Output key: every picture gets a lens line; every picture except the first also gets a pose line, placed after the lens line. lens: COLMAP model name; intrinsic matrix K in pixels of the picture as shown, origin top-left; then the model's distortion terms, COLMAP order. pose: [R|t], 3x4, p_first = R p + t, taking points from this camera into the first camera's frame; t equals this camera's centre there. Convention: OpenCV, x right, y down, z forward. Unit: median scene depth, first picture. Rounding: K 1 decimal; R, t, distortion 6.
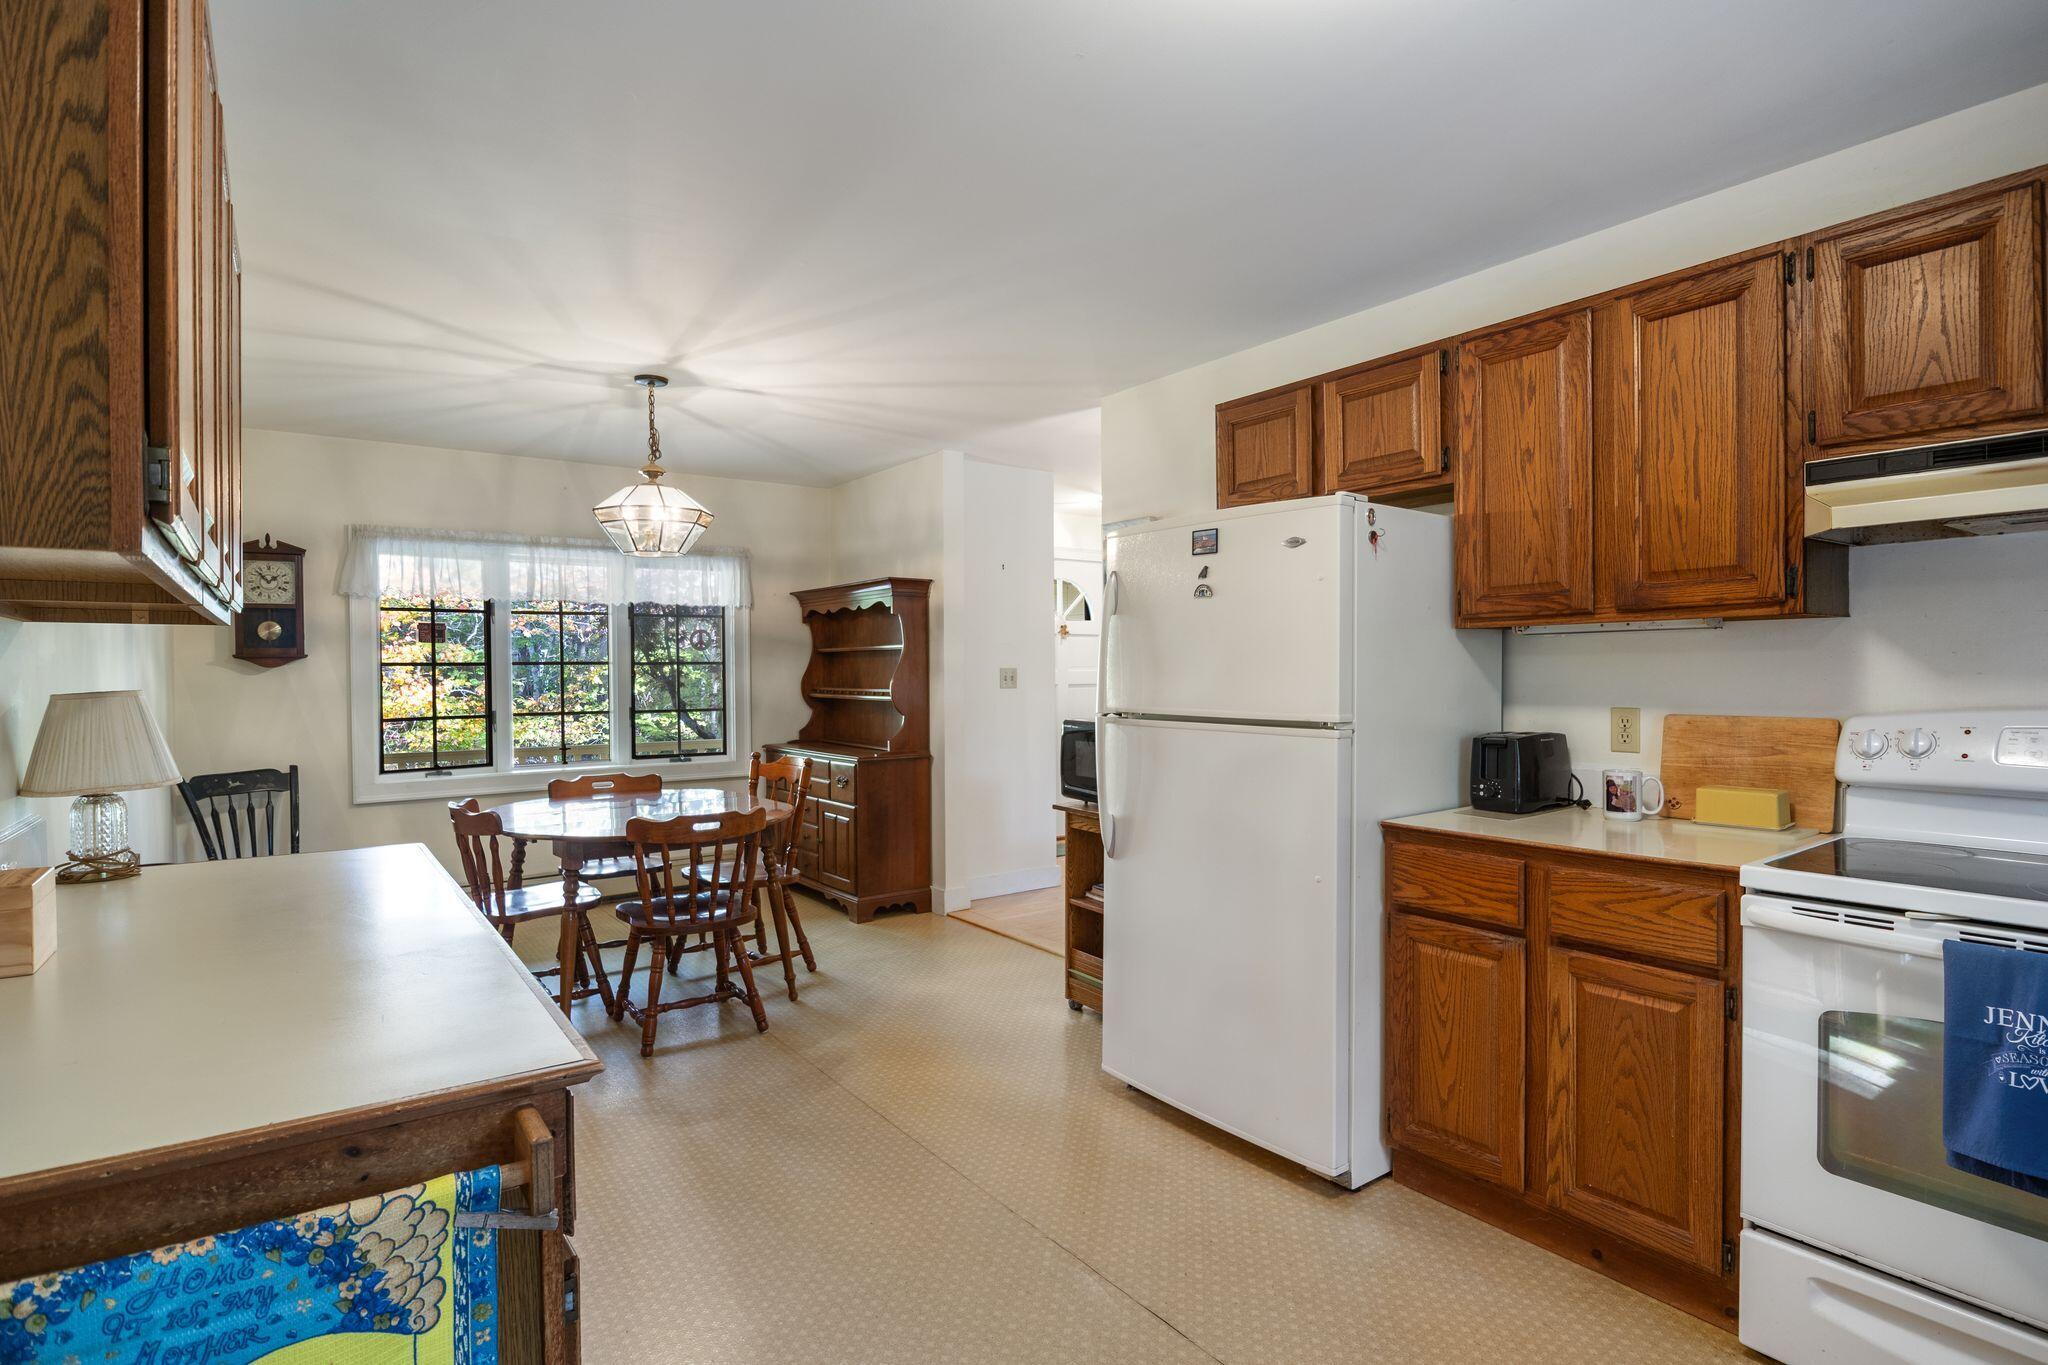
lens RADIAL K [[1025.0, 0, 1036.2], [0, 1025.0, 687.8], [0, 0, 1]] dist [-0.012077, -0.000657]
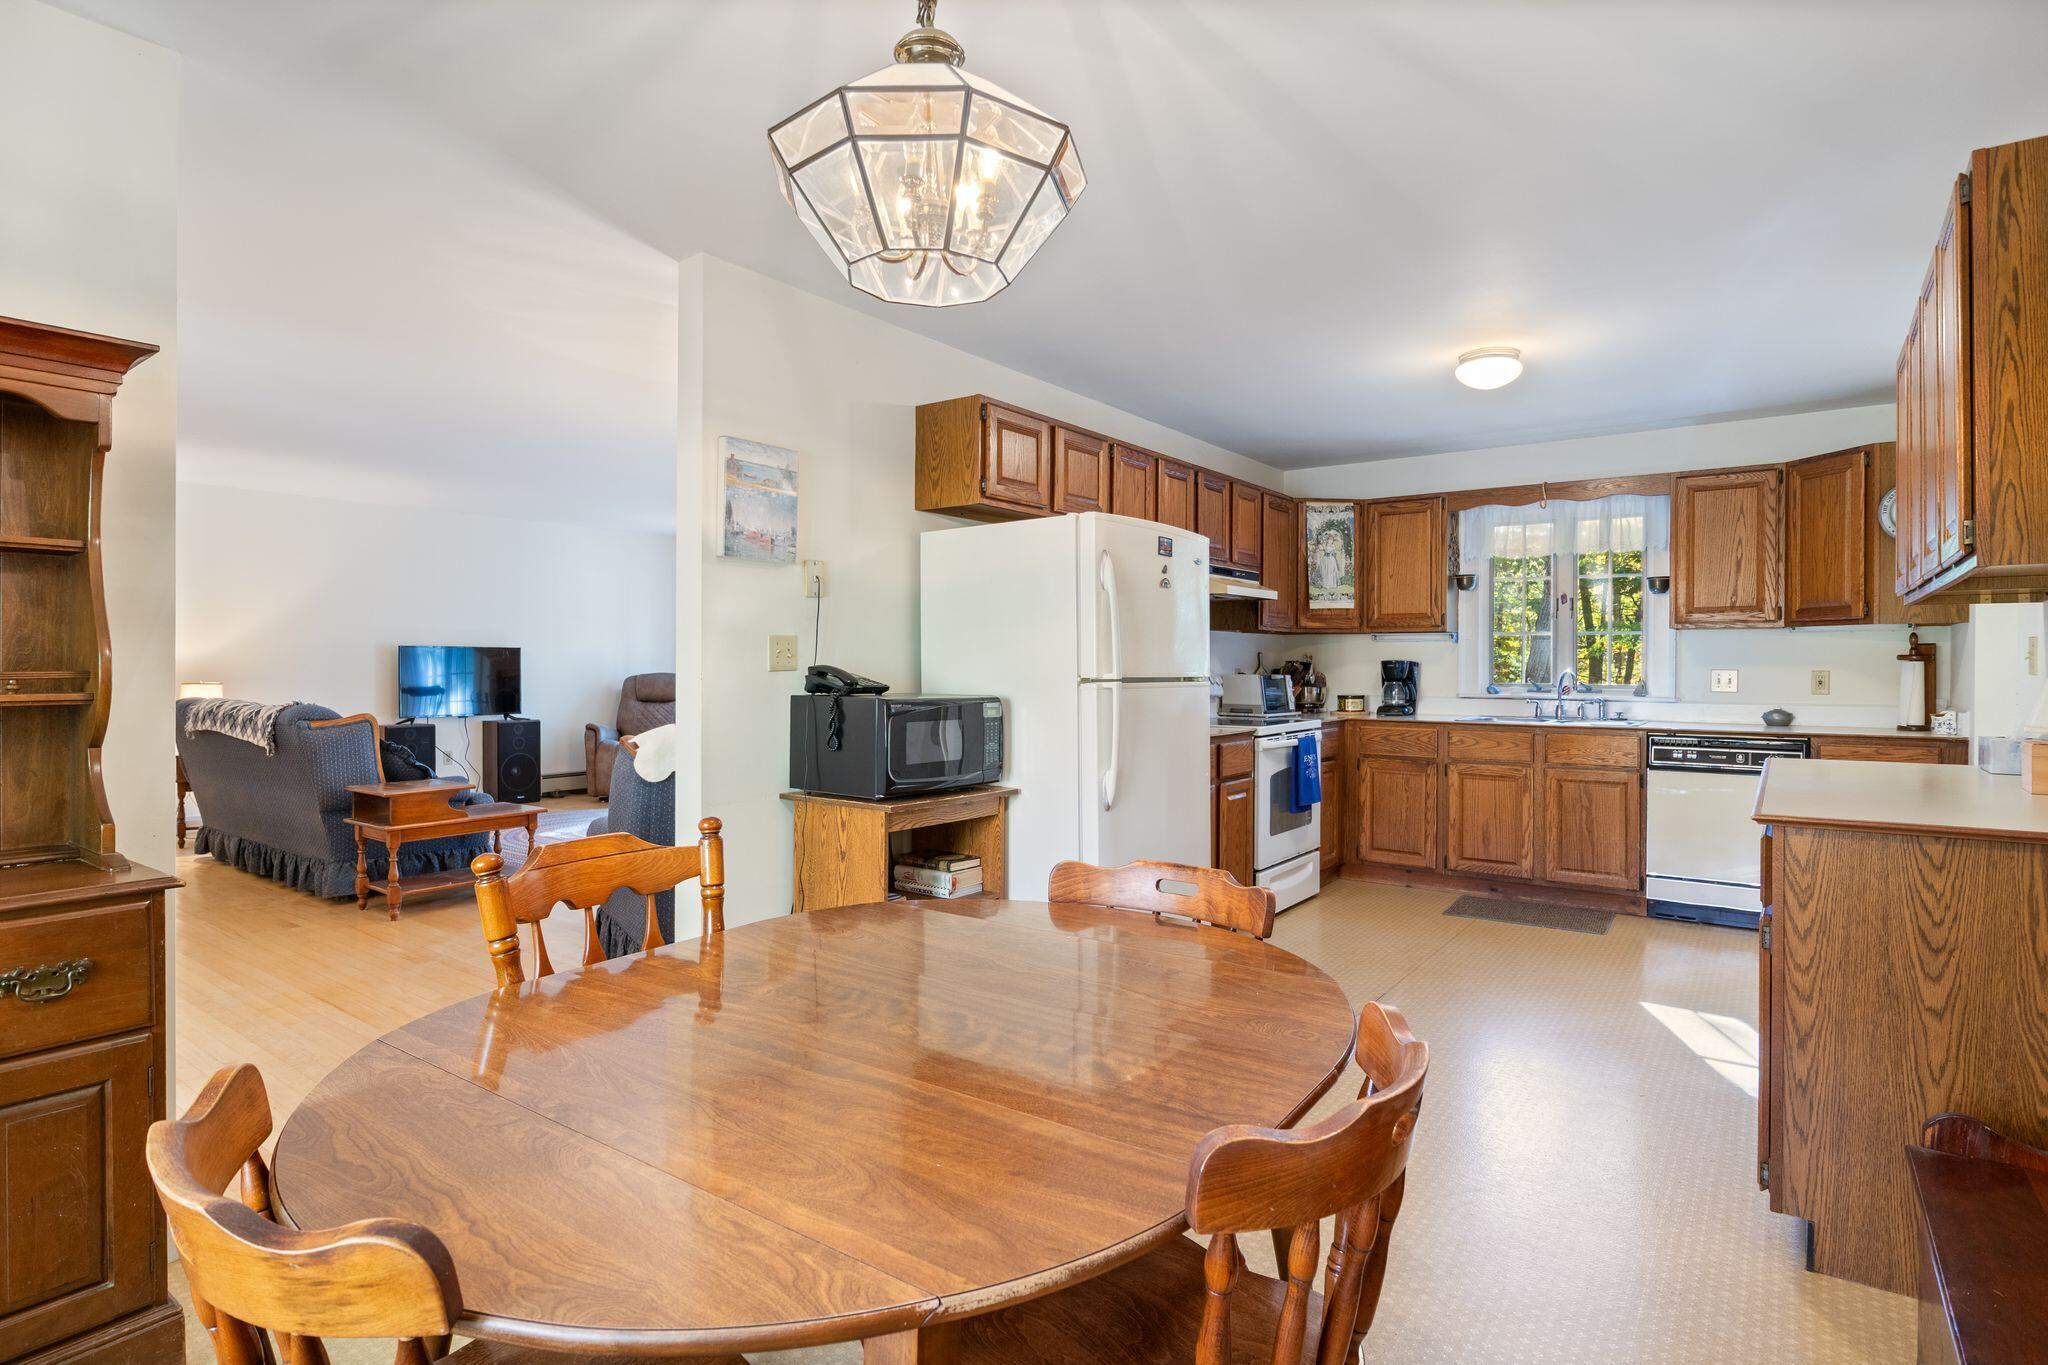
lens RADIAL K [[1025.0, 0, 1029.6], [0, 1025.0, 672.8], [0, 0, 1]] dist [-0.012077, -0.000657]
pose [[-0.291694, -0.002801, 0.956508, -1.075033], [0.014875, 0.999862, 0.007464, 0.009666], [-0.956396, 0.016405, -0.291612, 1.583385]]
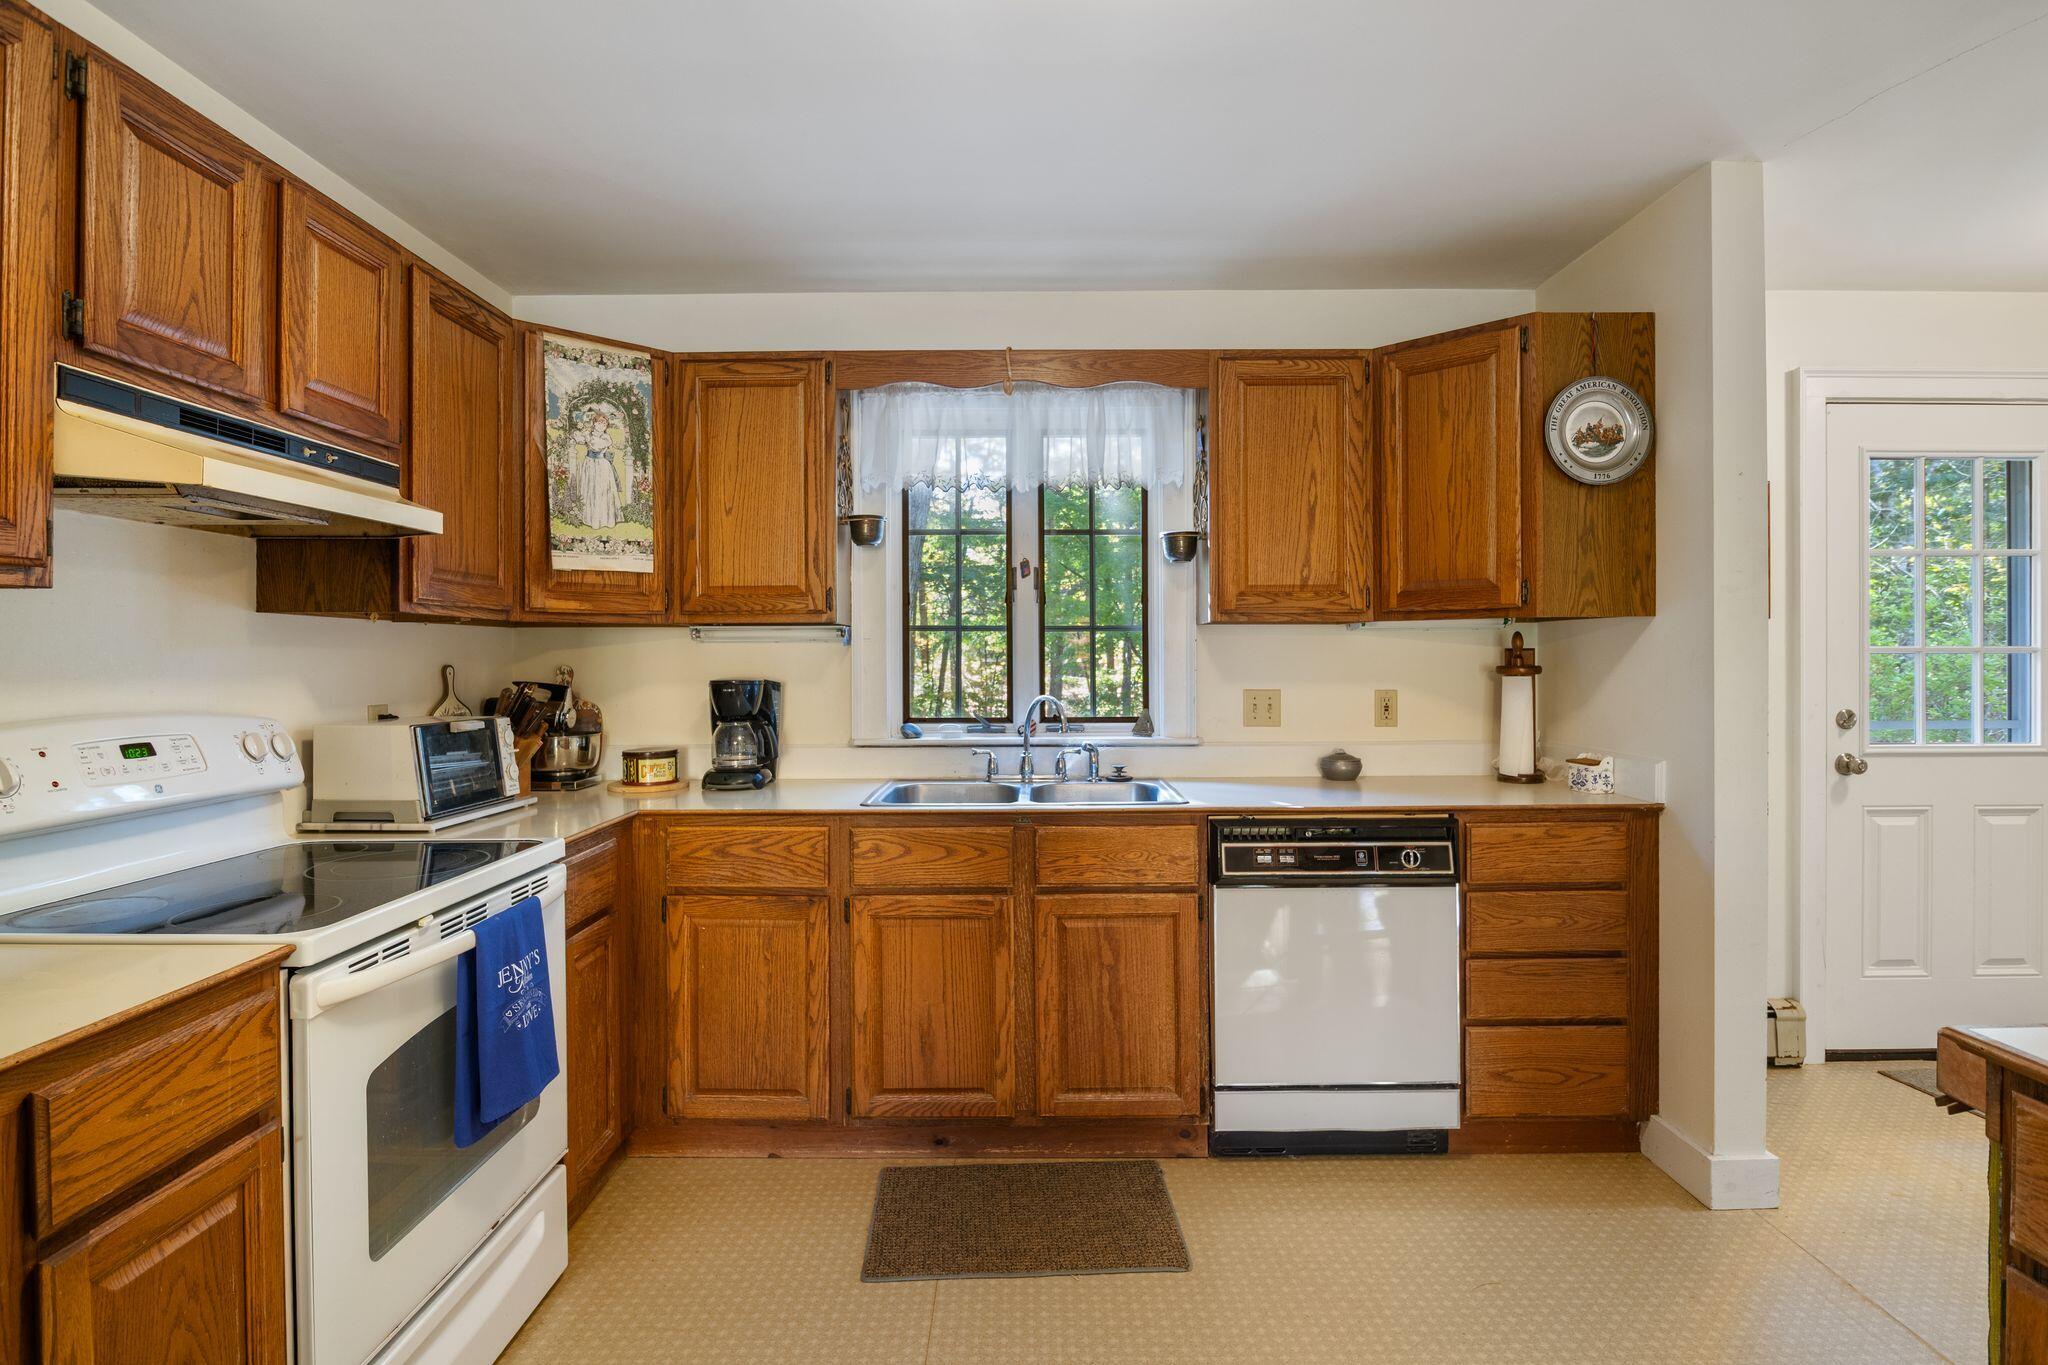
lens RADIAL K [[1025.0, 0, 1021.5], [0, 1025.0, 656.4], [0, 0, 1]] dist [-0.012077, -0.000657]
pose [[-0.798560, 0.011224, 0.601810, -0.112630], [0.020423, 0.999756, 0.008454, -0.016834], [-0.601569, 0.019042, -0.798594, 0.889612]]
